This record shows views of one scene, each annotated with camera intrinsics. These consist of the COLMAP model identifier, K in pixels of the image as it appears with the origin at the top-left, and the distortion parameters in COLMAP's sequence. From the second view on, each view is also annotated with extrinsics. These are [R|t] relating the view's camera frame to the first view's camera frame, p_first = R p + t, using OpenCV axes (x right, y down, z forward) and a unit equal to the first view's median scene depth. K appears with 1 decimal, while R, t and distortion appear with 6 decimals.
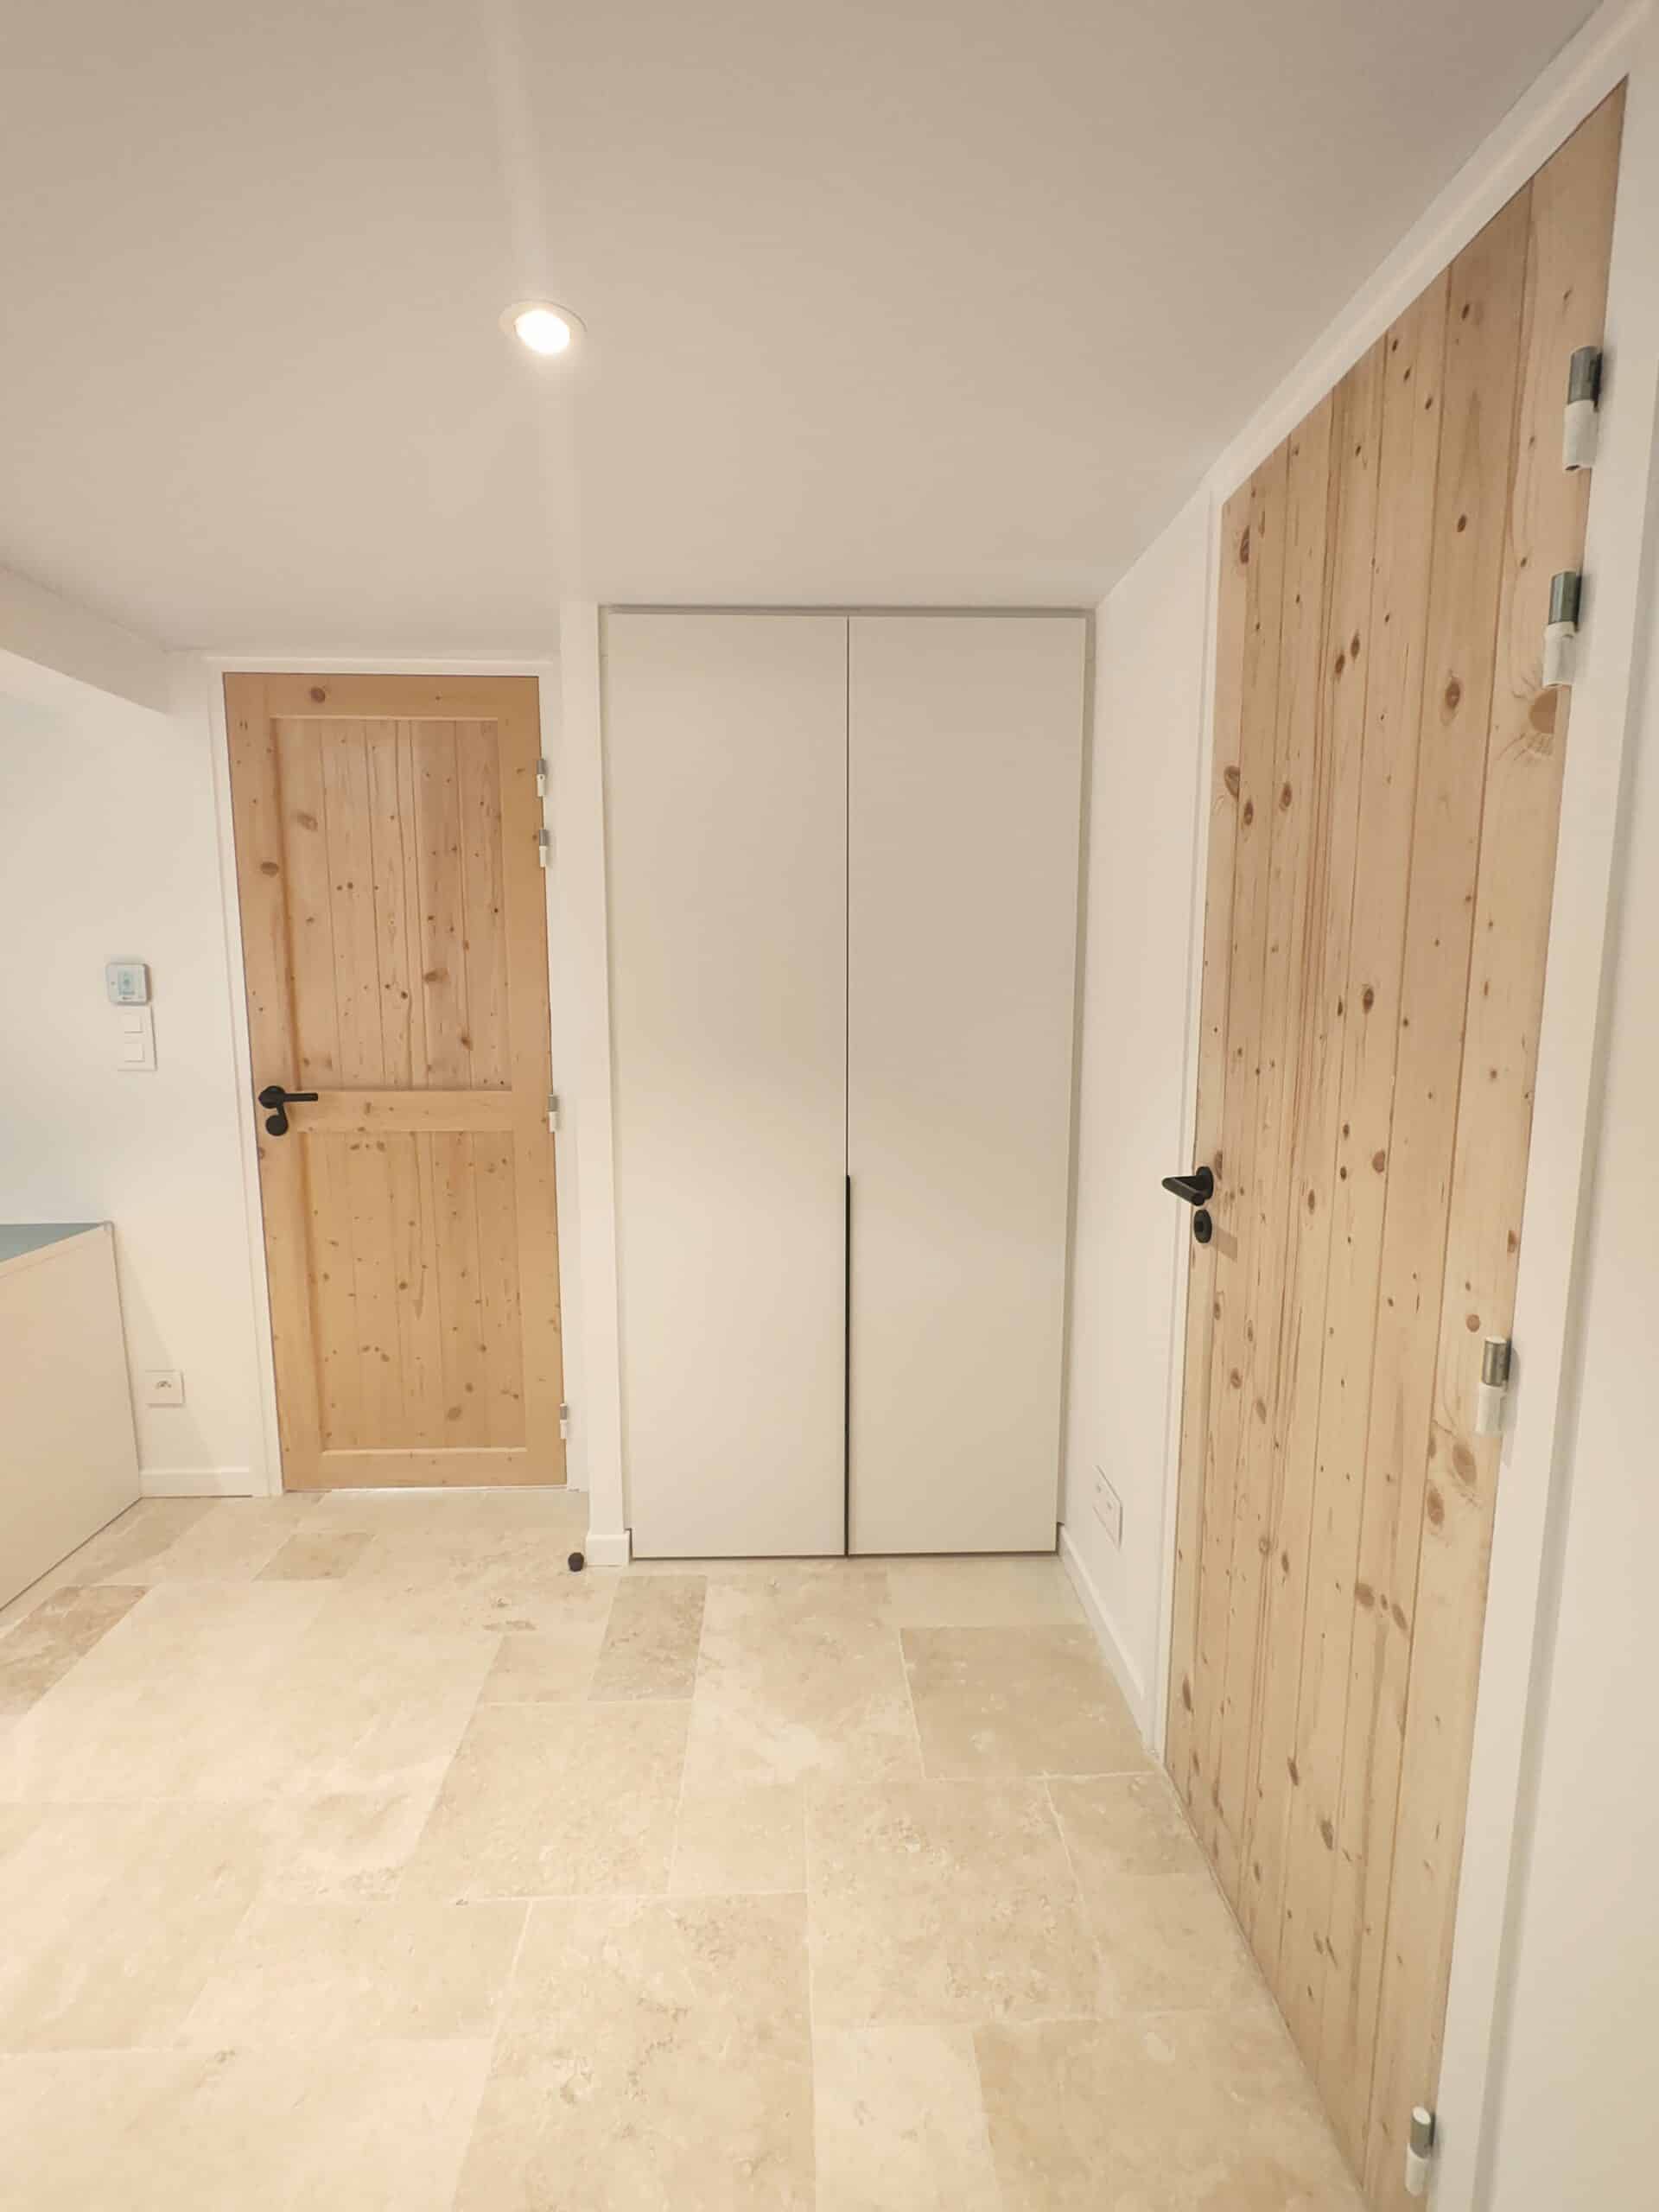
lens RADIAL K [[1033.2, 0, 832.0], [0, 1033.2, 1097.6], [0, 0, 1]] dist [-0.013671, 0.000213]
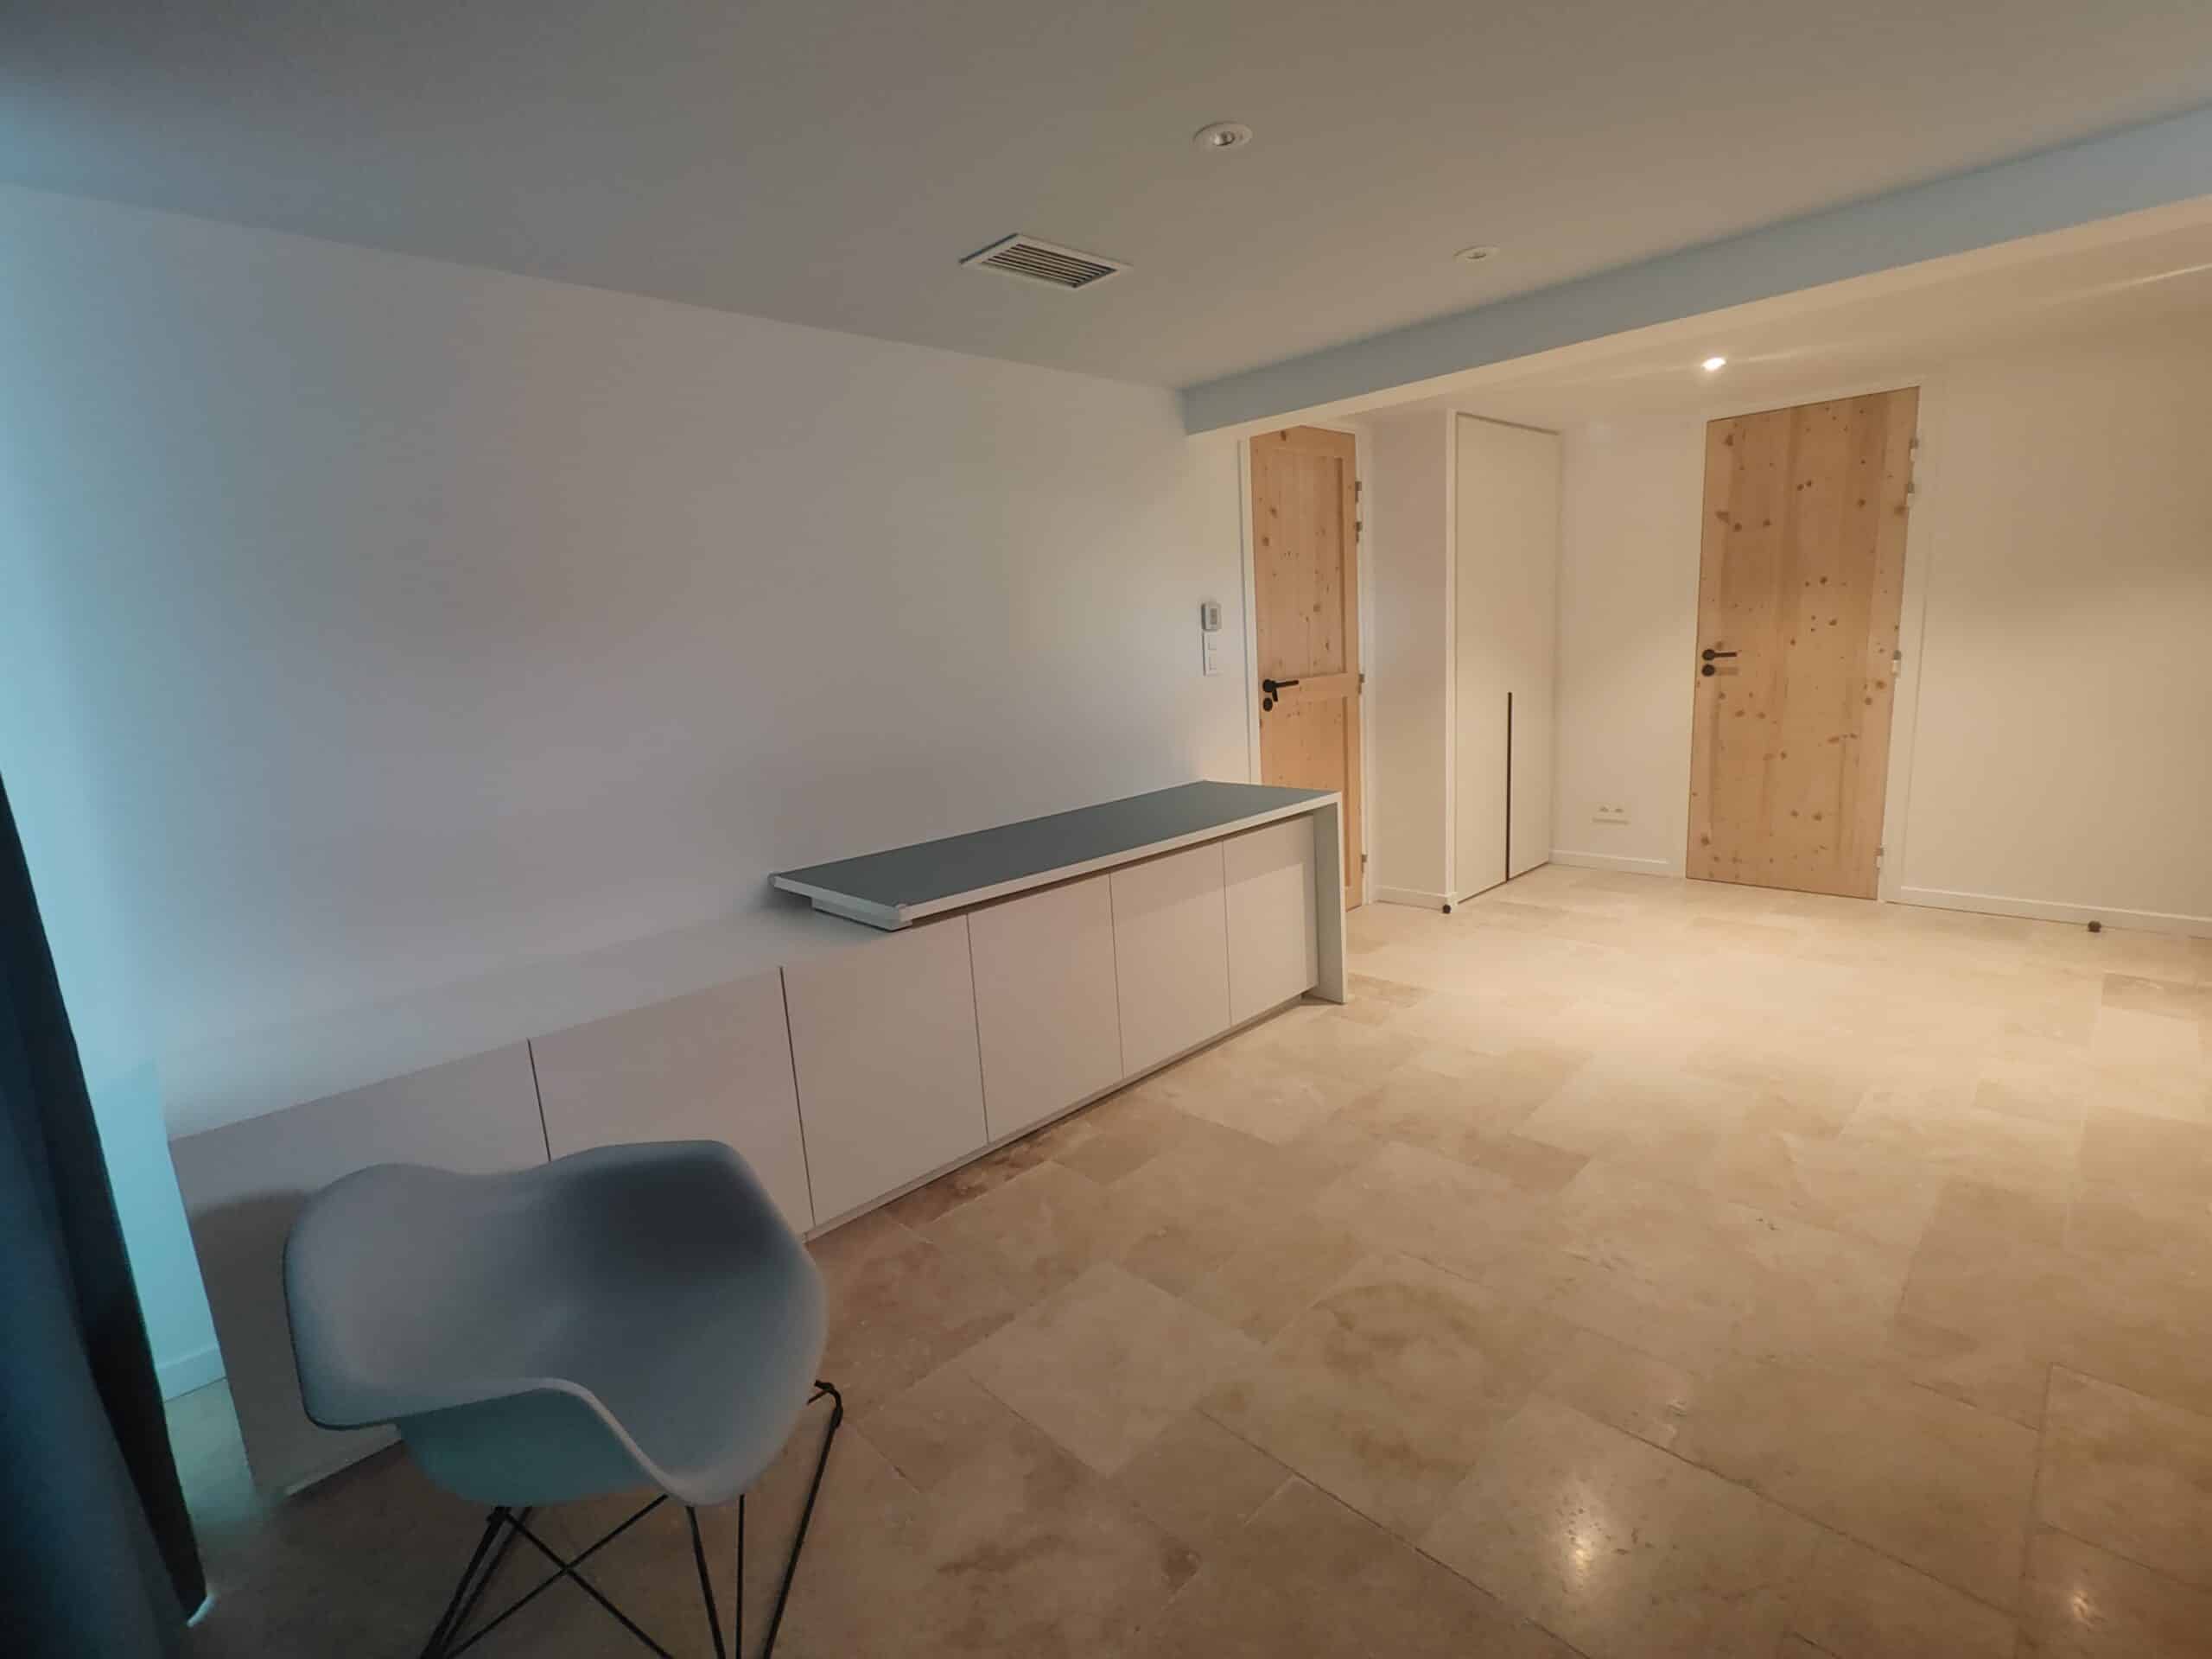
lens RADIAL K [[1033.2, 0, 1106.0], [0, 1033.2, 829.5], [0, 0, 1]] dist [-0.013671, 0.000213]
pose [[0.740255, -0.168726, 0.650810, -2.110330], [0.145323, 0.985269, 0.090141, 0.043708], [-0.656432, 0.027851, 0.753871, -0.038515]]
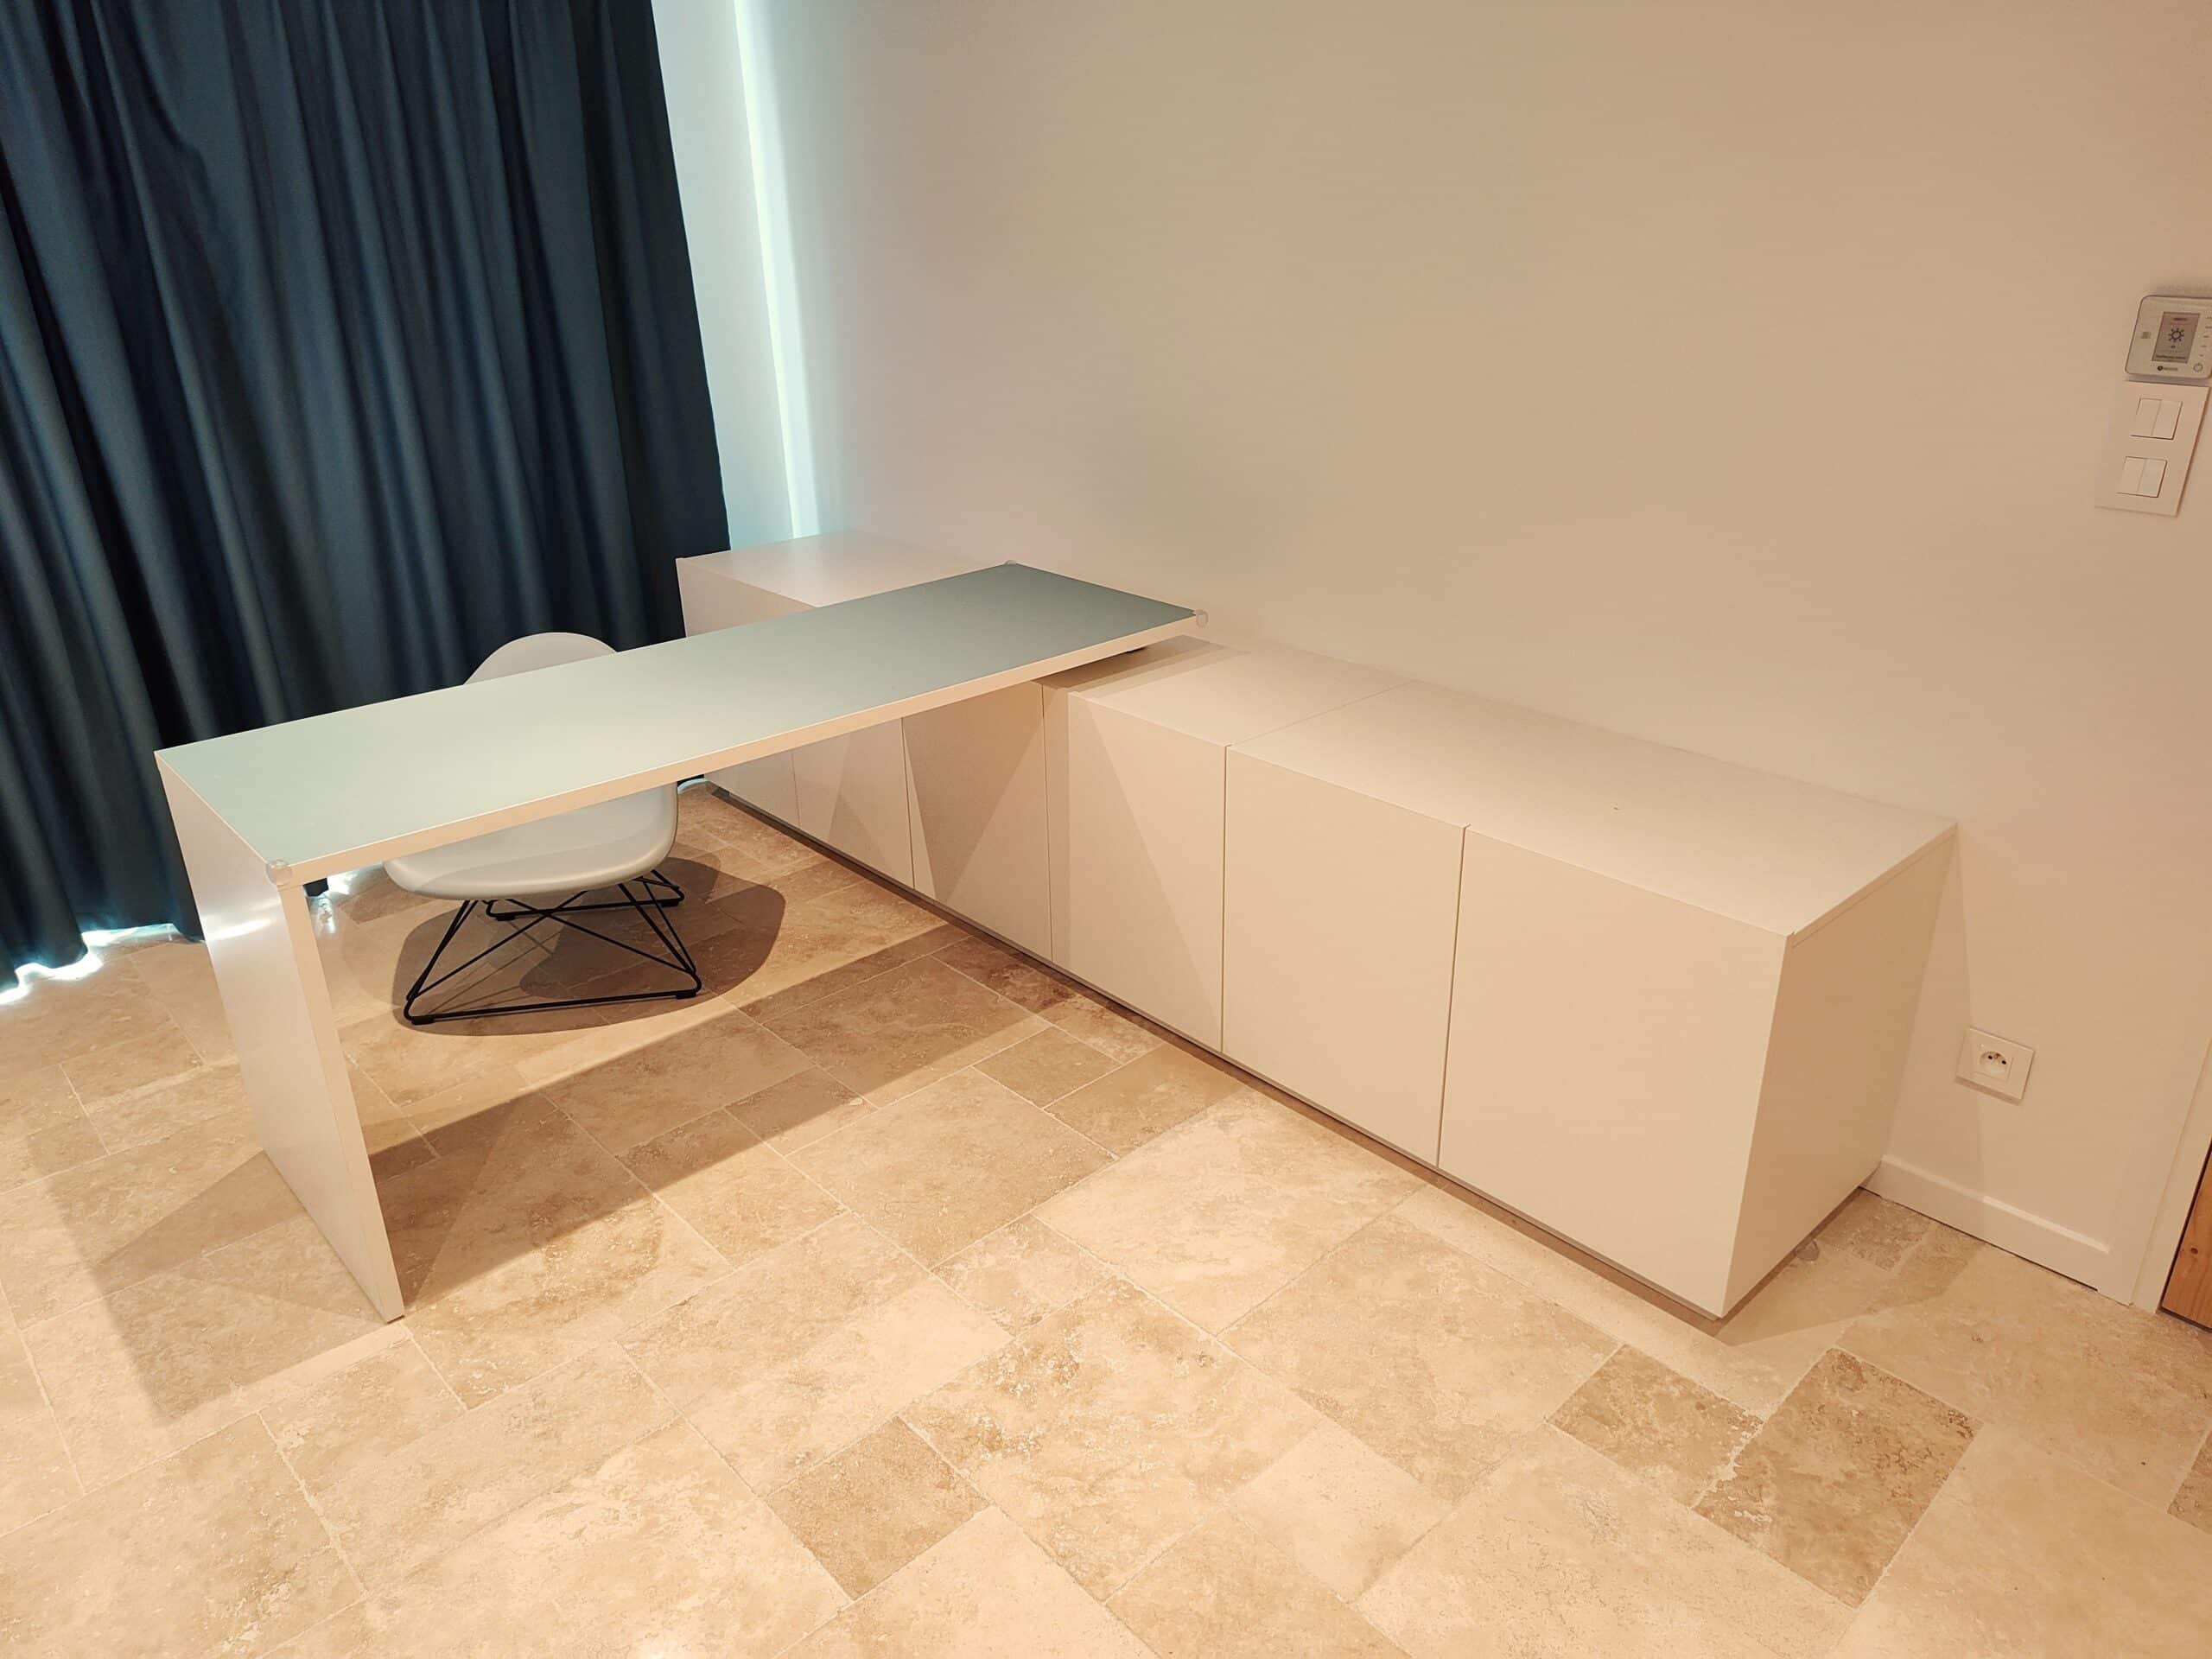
lens RADIAL K [[1508.2, 0, 1106.0], [0, 1508.2, 829.5], [0, 0, 1]] dist [0.091365, -0.138583]
pose [[0.643781, 0.295532, -0.705837, -0.489840], [-0.084938, 0.944309, 0.317909, -0.086001], [0.760481, -0.144712, 0.633030, 0.115508]]
